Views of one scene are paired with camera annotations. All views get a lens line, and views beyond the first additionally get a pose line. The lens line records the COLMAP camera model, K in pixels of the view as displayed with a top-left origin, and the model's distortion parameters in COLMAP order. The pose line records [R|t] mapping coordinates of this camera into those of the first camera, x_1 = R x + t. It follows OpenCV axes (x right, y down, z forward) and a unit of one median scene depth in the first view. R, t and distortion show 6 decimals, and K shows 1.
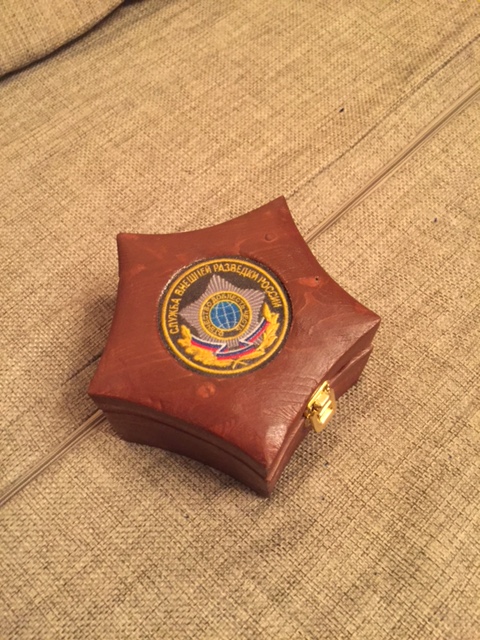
lens RADIAL K [[549.2, 0, 240.6], [0, 549.2, 324.4], [0, 0, 1]] dist [0.119249, -0.191714]
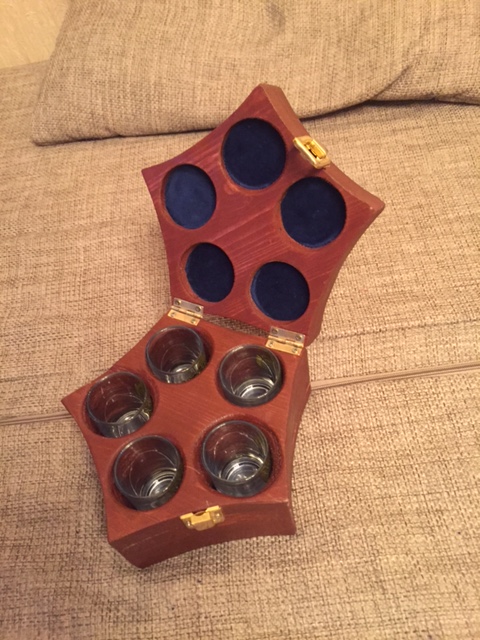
lens RADIAL K [[549.2, 0, 240.6], [0, 549.2, 324.4], [0, 0, 1]] dist [0.119249, -0.191714]
pose [[0.756683, 0.485746, -0.437586, 0.356085], [-0.524330, 0.850684, 0.037627, -0.171974], [0.390524, 0.200968, 0.898389, 0.055312]]
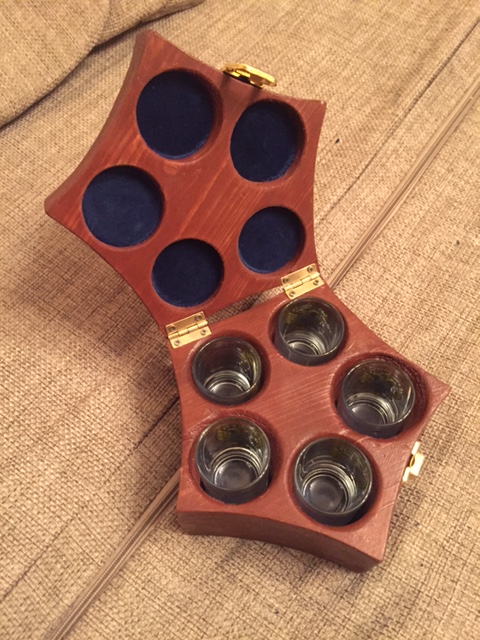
lens RADIAL K [[549.2, 0, 240.6], [0, 549.2, 324.4], [0, 0, 1]] dist [0.119249, -0.191714]
pose [[0.985123, -0.142794, 0.095612, -0.146429], [0.145692, 0.989039, -0.024010, -0.083113], [-0.091135, 0.037583, 0.995129, 0.076456]]
